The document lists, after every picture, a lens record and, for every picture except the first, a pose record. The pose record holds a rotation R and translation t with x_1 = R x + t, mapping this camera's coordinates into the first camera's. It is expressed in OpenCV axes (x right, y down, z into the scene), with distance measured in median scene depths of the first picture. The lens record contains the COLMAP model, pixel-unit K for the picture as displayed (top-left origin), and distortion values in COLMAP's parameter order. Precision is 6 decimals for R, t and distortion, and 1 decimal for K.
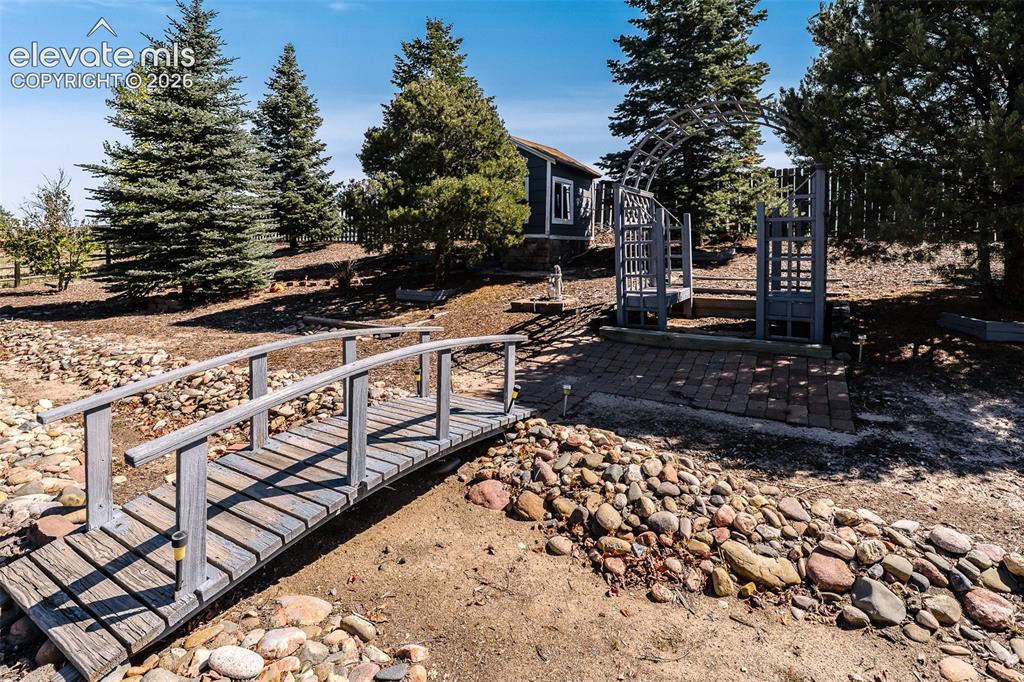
lens RADIAL K [[432.8, 0, 513.5], [0, 432.8, 323.3], [0, 0, 1]] dist [-0.004481, -0.000086]
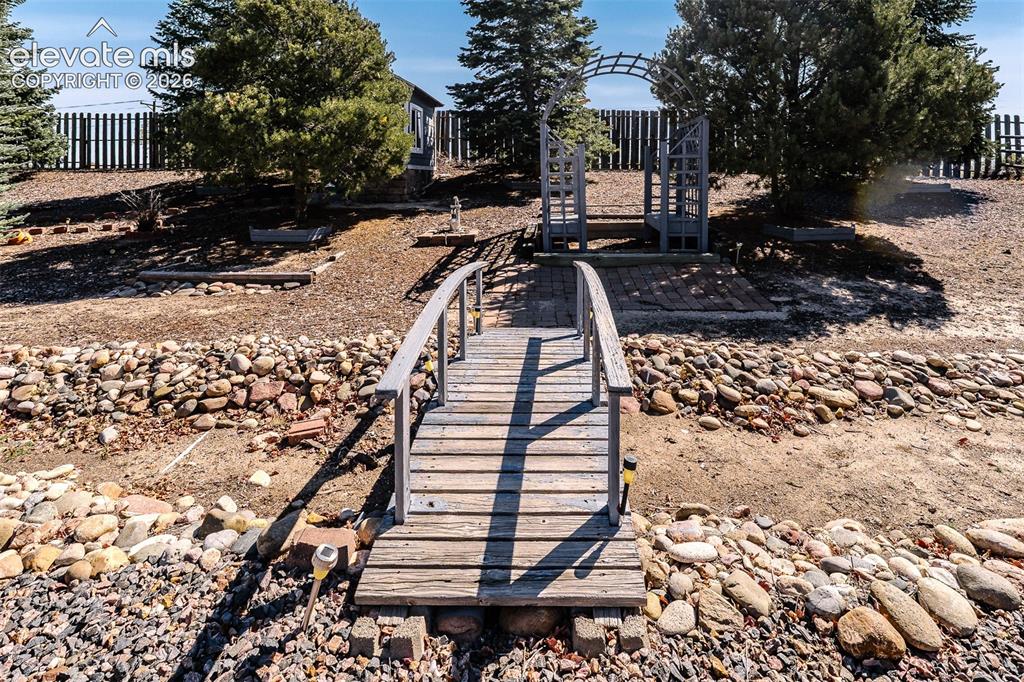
lens RADIAL K [[453.6, 0, 512.4], [0, 453.6, 257.5], [0, 0, 1]] dist [-0.001430, -0.000561]
pose [[0.892924, -0.078500, 0.443310, -0.336359], [0.077584, 0.996780, 0.020236, -0.009232], [-0.443472, 0.016325, 0.896140, 0.029857]]
